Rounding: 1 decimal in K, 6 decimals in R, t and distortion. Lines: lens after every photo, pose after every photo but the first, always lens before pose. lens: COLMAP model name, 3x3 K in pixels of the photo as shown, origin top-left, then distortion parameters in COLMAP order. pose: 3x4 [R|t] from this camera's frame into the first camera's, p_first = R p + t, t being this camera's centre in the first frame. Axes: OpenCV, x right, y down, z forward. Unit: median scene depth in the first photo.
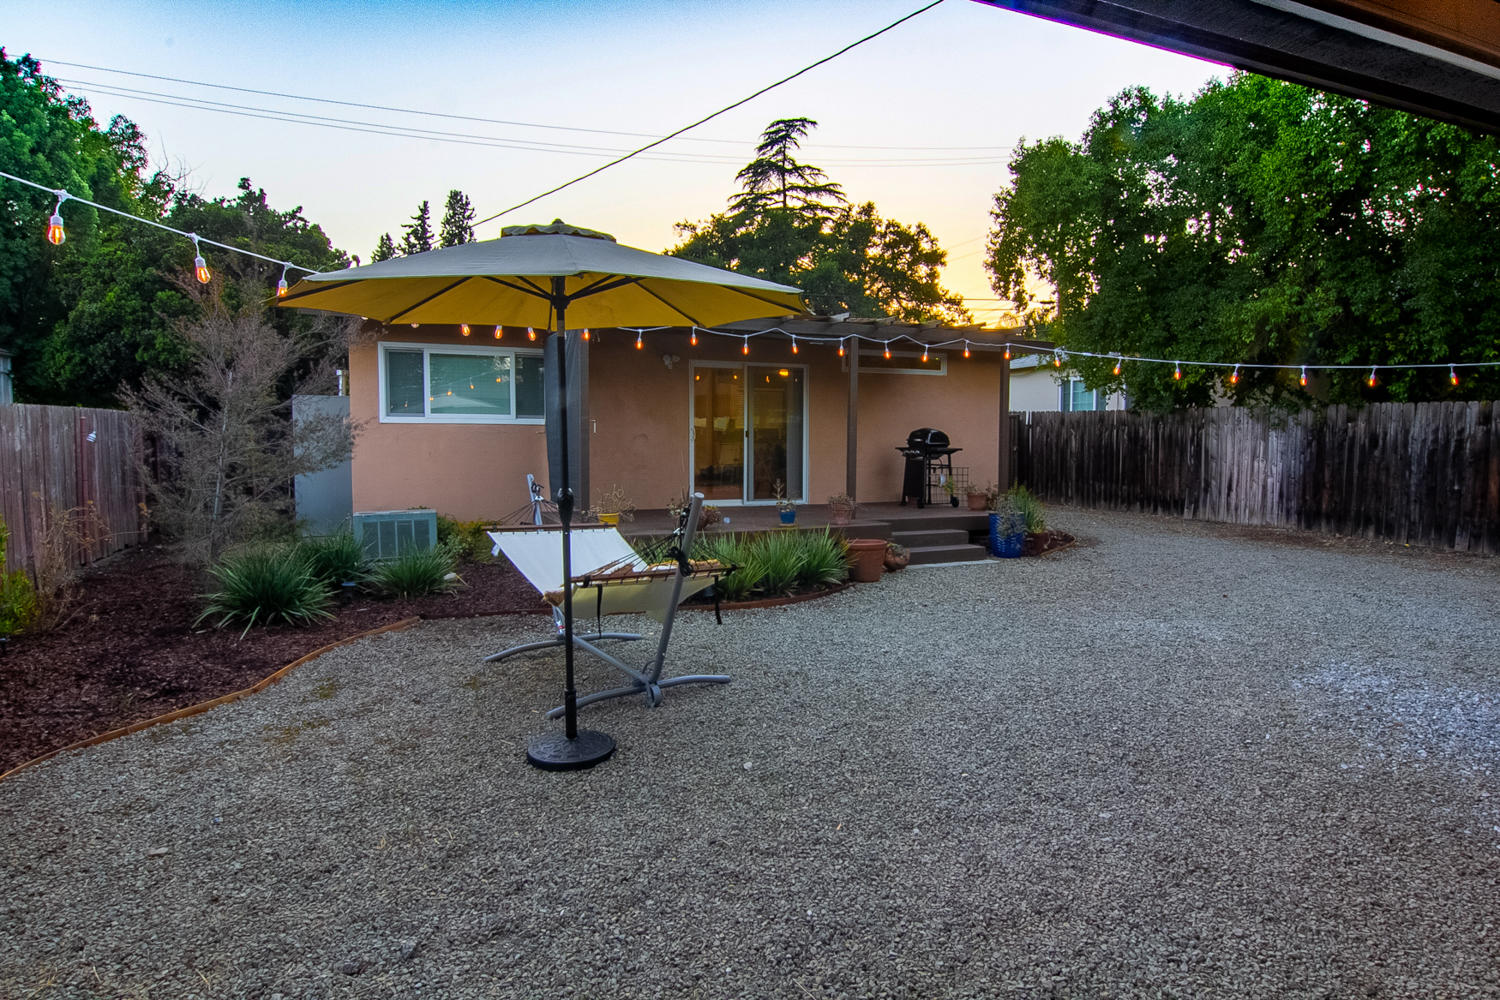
lens RADIAL K [[846.6, 0, 750.0], [0, 846.6, 500.0], [0, 0, 1]] dist [-0.006262, -0.000162]
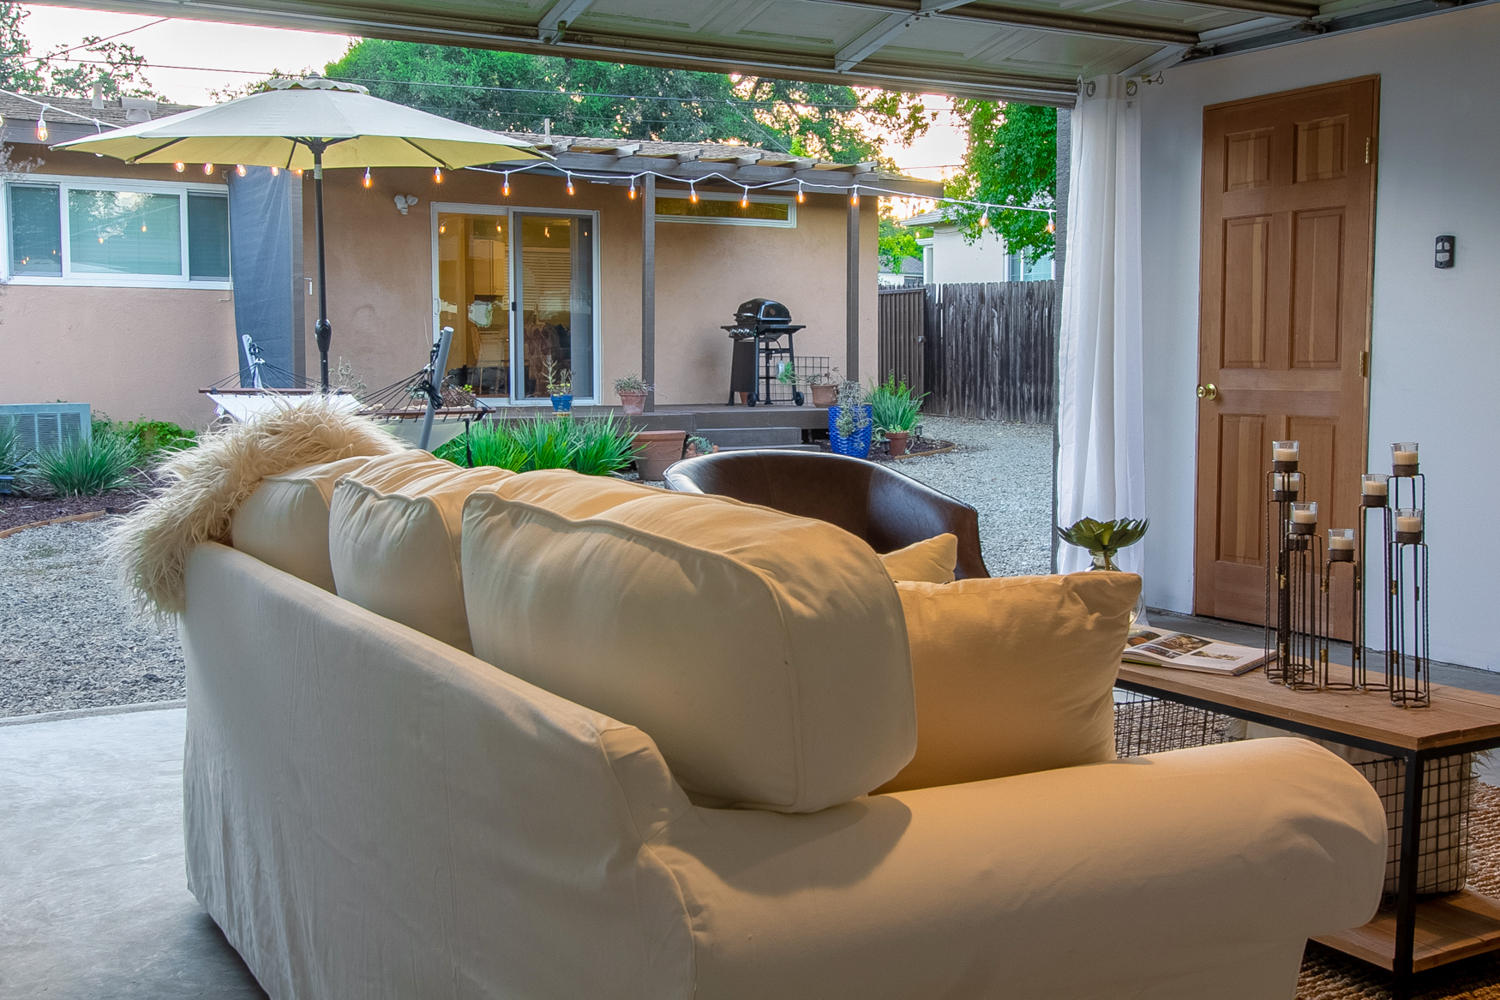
lens RADIAL K [[1666.3, 0, 750.0], [0, 1666.3, 500.0], [0, 0, 1]] dist [-0.002632, 0.031625]
pose [[0.992619, -0.011715, 0.120707, 0.023478], [0.010433, 0.999882, 0.011245, 0.073873], [-0.120825, -0.009903, 0.992624, -0.438494]]
